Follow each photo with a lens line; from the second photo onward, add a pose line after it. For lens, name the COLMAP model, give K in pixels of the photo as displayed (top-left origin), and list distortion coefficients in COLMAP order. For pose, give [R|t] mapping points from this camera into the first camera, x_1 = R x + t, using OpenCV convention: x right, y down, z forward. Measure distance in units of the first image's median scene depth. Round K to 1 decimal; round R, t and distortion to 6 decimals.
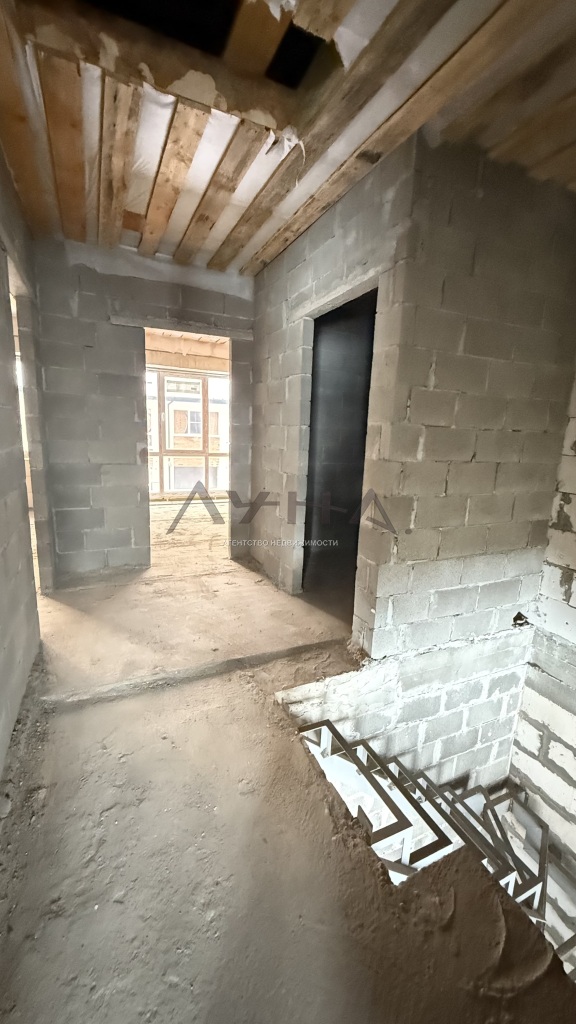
lens RADIAL K [[407.8, 0, 286.2], [0, 407.8, 510.8], [0, 0, 1]] dist [-0.000293, 0.000311]
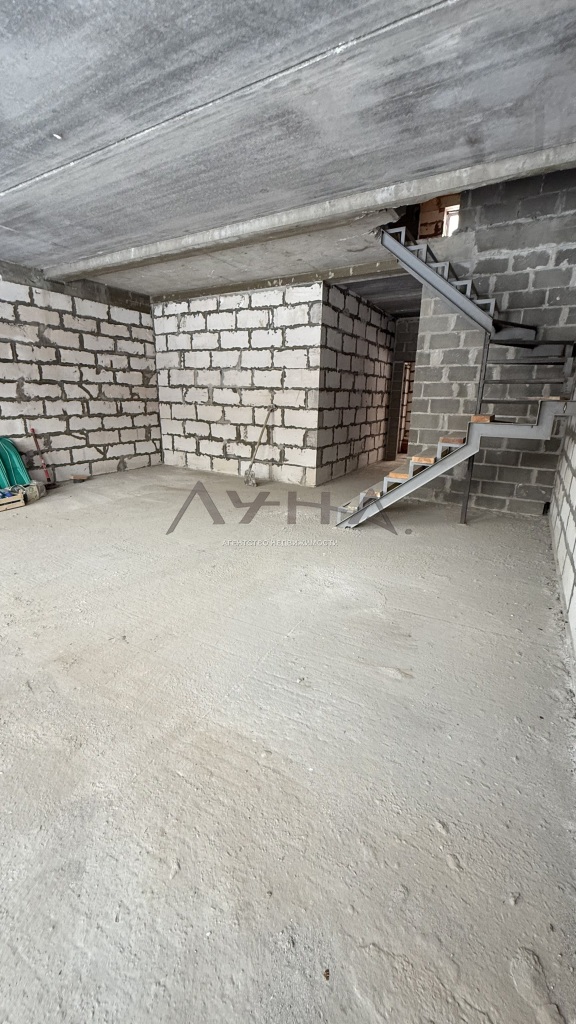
lens RADIAL K [[407.8, 0, 287.0], [0, 407.8, 514.2], [0, 0, 1]] dist [-0.000293, 0.000311]
pose [[0.584598, 0.192563, -0.788140, 1.414651], [-0.144823, 0.980591, 0.132162, 1.438892], [0.798293, 0.036879, 0.601140, -0.726934]]
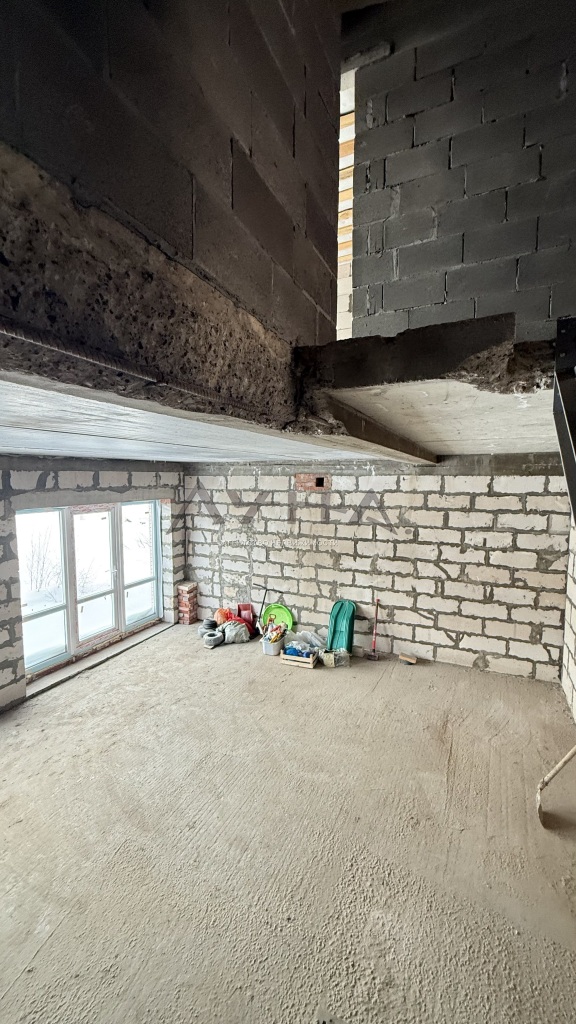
lens RADIAL K [[407.8, 0, 287.2], [0, 407.8, 509.8], [0, 0, 1]] dist [-0.000293, 0.000311]
pose [[-0.755300, 0.017301, -0.655151, 0.708583], [-0.150307, 0.968434, 0.198857, 0.582274], [0.637911, 0.248671, -0.728857, 0.743302]]
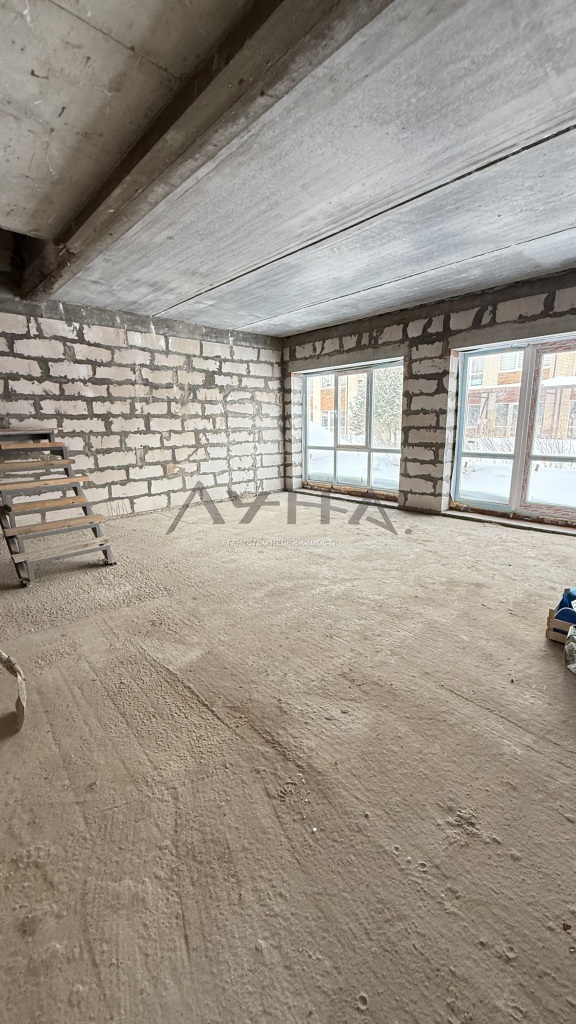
lens RADIAL K [[407.8, 0, 291.6], [0, 407.8, 513.6], [0, 0, 1]] dist [-0.000293, 0.000311]
pose [[-0.325670, -0.235280, 0.915741, -1.469949], [0.183396, 0.934428, 0.305304, 1.134421], [-0.927526, 0.267371, -0.261166, 0.185827]]
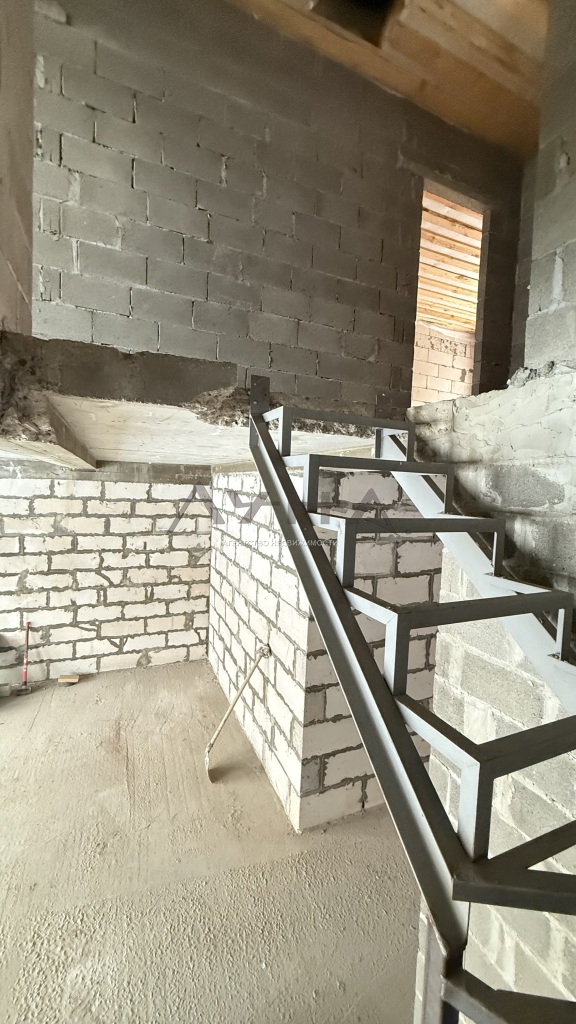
lens RADIAL K [[407.8, 0, 287.7], [0, 407.8, 509.7], [0, 0, 1]] dist [-0.000293, 0.000311]
pose [[-0.015985, 0.023182, -0.999603, 0.771407], [-0.226990, 0.973544, 0.026207, 0.583059], [0.973766, 0.227319, -0.010300, 0.638110]]
